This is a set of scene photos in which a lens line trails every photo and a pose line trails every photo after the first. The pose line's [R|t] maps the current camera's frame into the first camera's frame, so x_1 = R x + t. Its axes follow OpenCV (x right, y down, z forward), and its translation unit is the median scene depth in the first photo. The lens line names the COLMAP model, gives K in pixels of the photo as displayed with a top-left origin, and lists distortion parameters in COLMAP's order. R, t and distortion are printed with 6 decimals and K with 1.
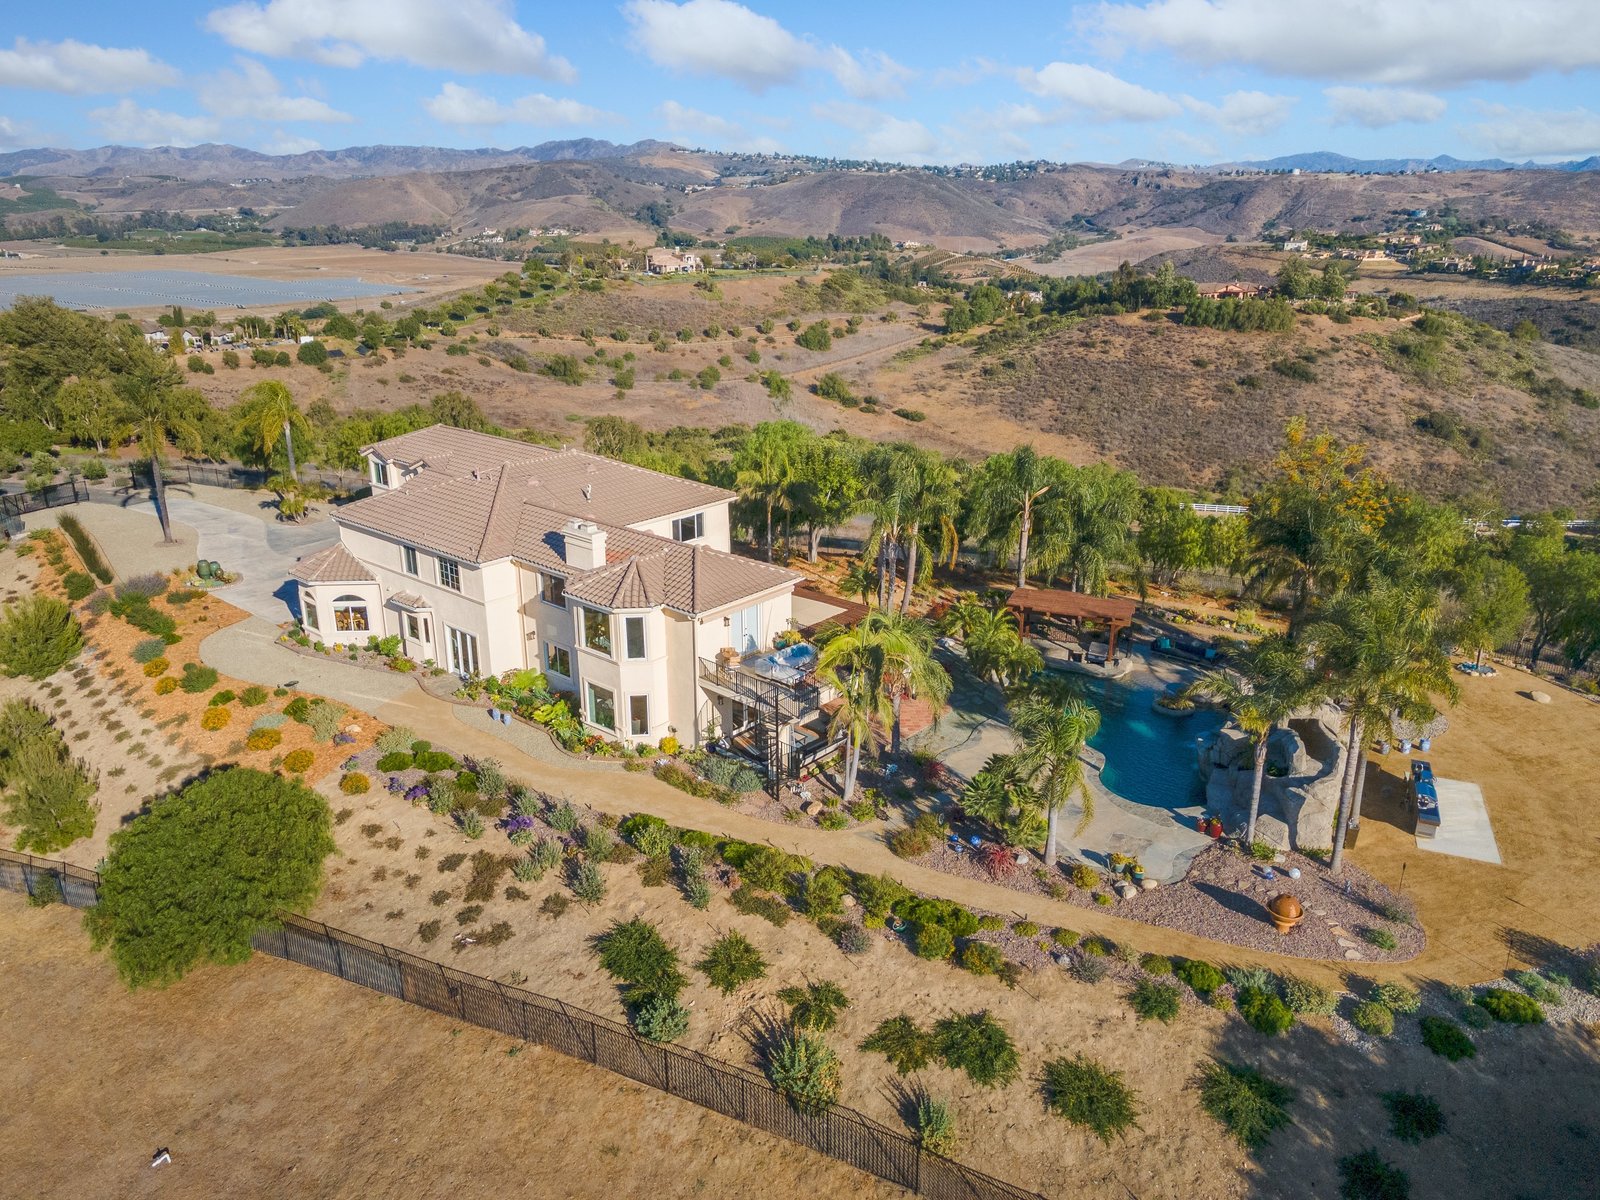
lens RADIAL K [[1194.1, 0, 800.0], [0, 1194.1, 600.0], [0, 0, 1]] dist [0.003656, 0.068499]
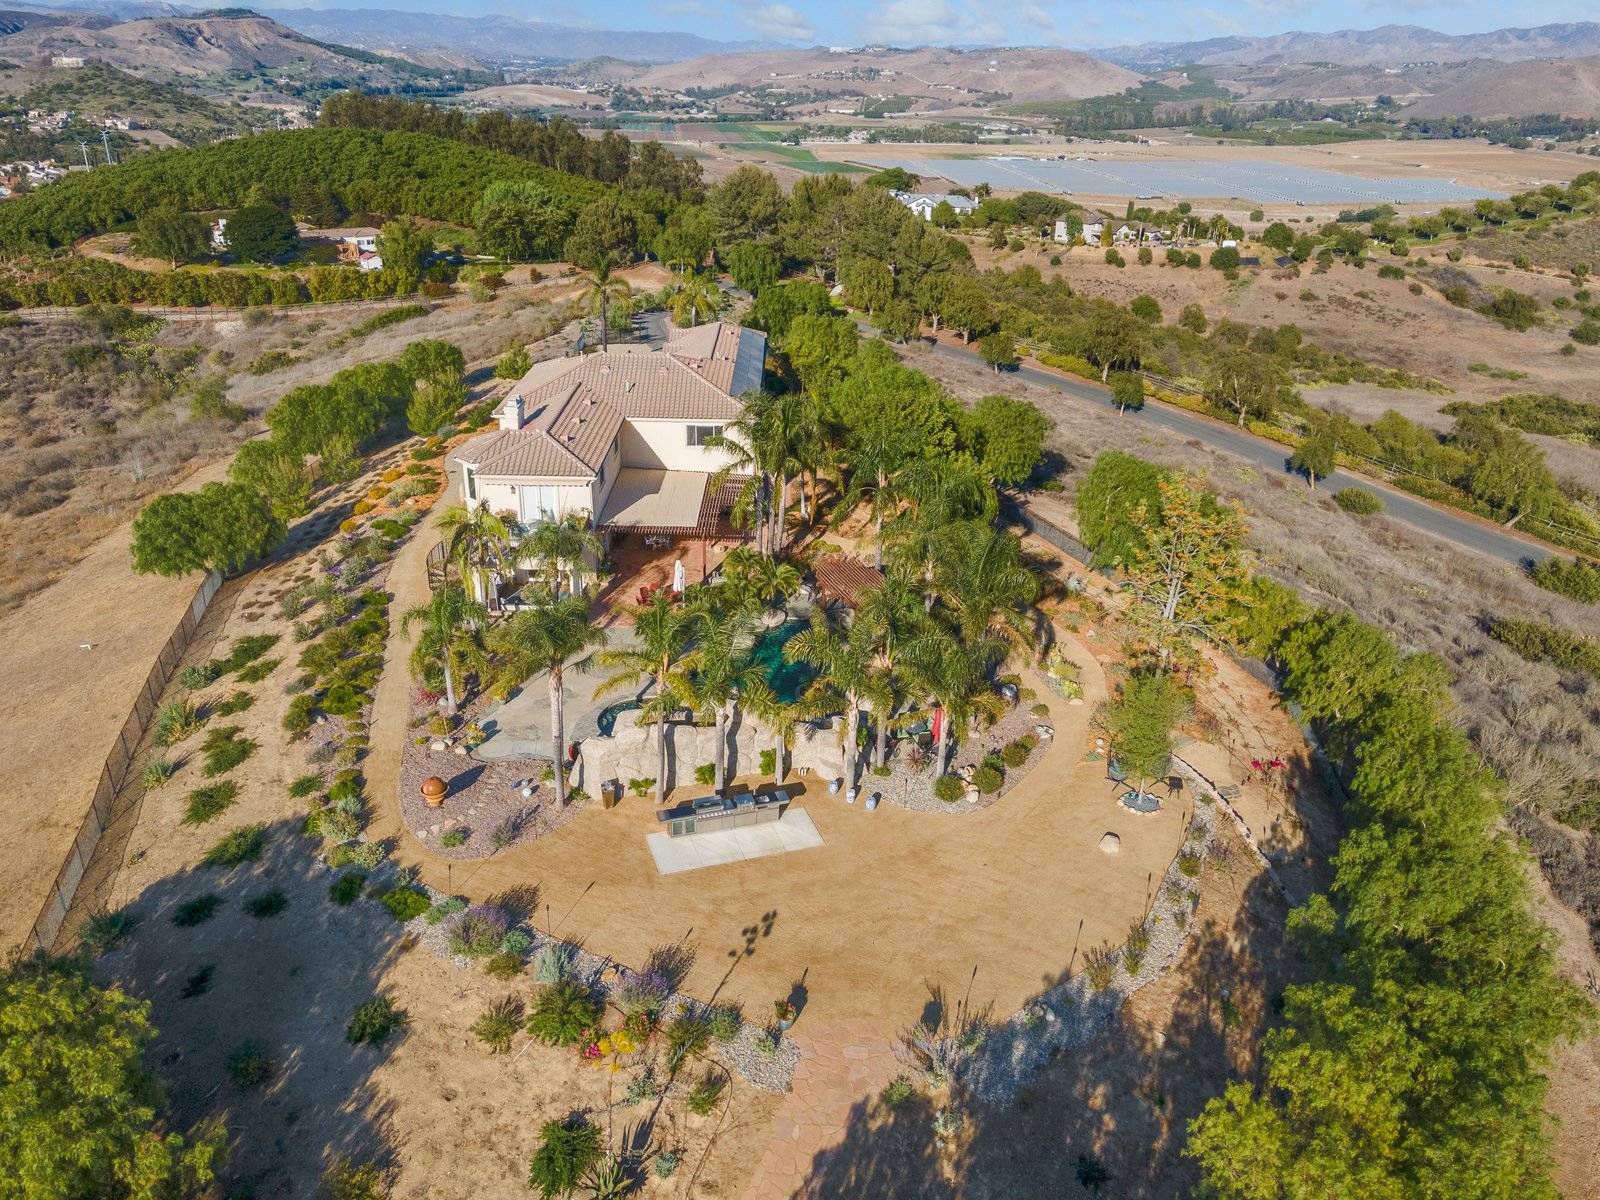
lens RADIAL K [[1240.6, 0, 795.5], [0, 1240.6, 592.2], [0, 0, 1]] dist [0.009453, 0.079709]
pose [[0.654951, 0.306523, -0.690712, 0.135967], [-0.262510, 0.949402, 0.172406, -0.023238], [0.708609, 0.068402, 0.702278, 0.032355]]
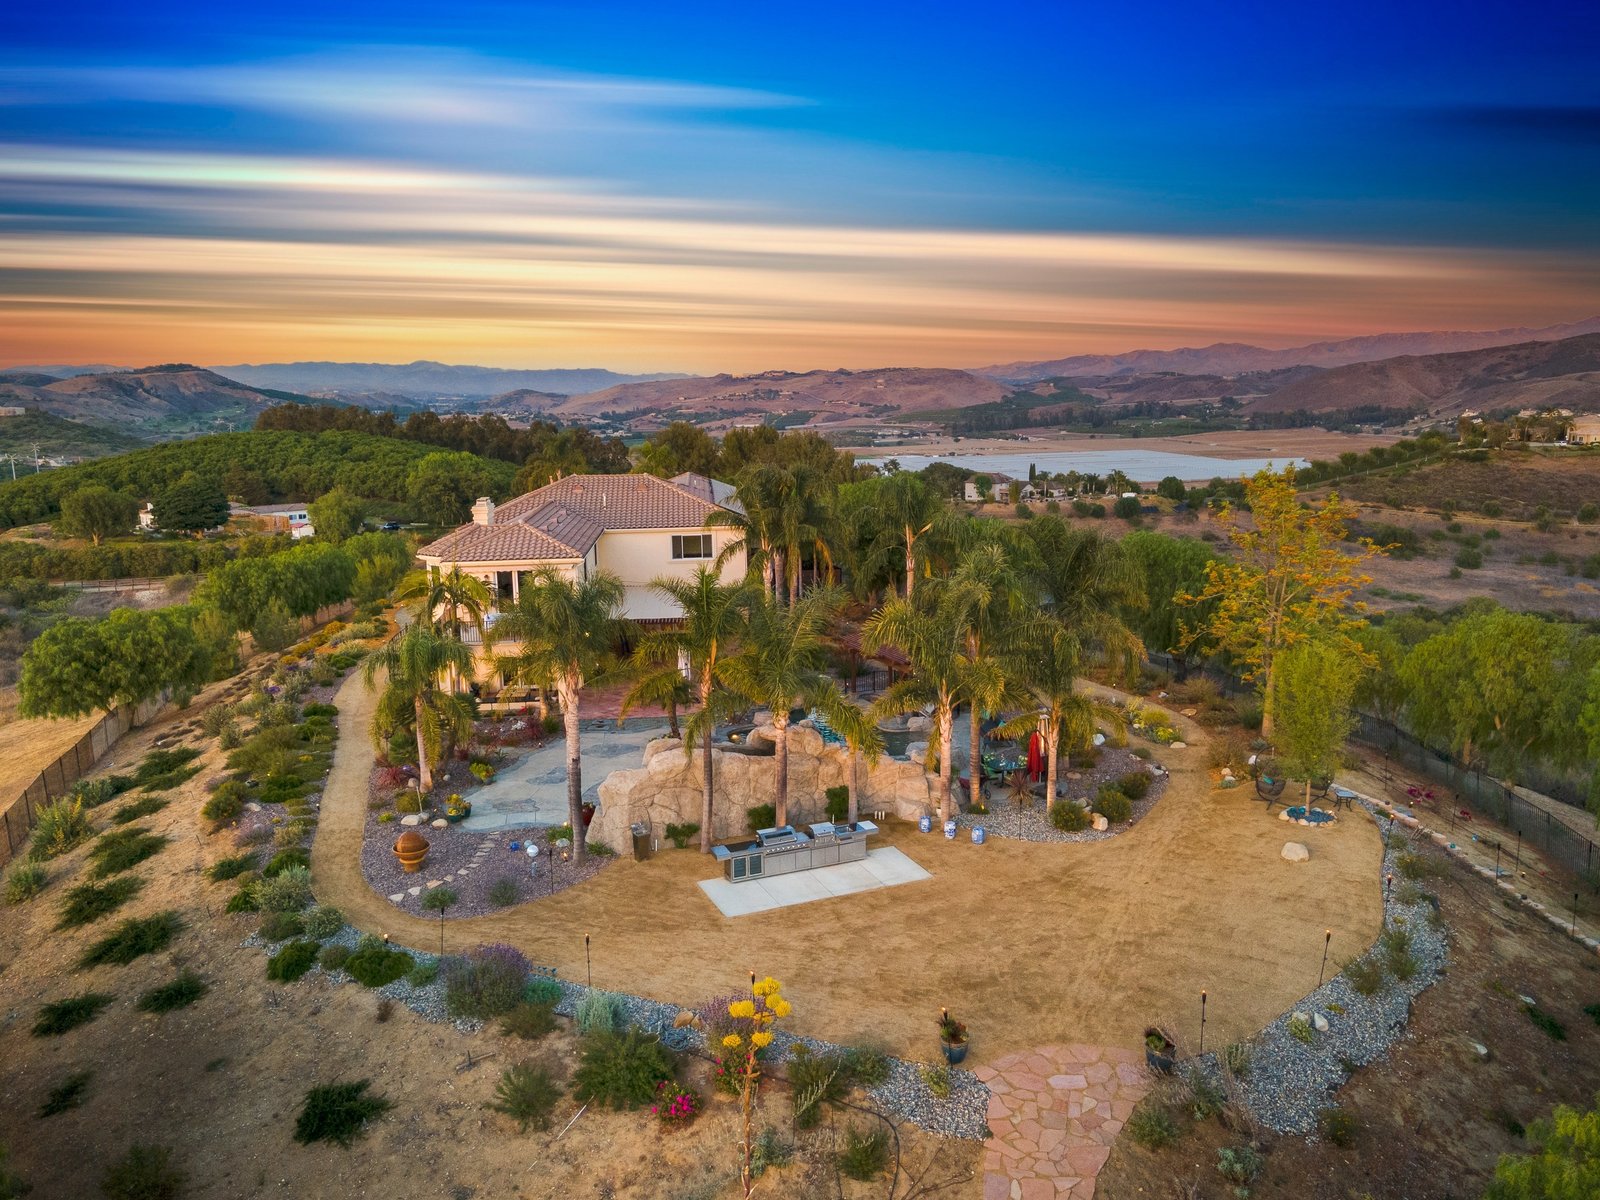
lens RADIAL K [[1210.9, 0, 793.5], [0, 1210.9, 595.1], [0, 0, 1]] dist [0.020849, 0.067156]
pose [[0.710862, 0.102389, -0.695839, 0.116307], [-0.210502, 0.974969, -0.071584, 0.006661], [0.671092, 0.197362, 0.714622, 0.044565]]
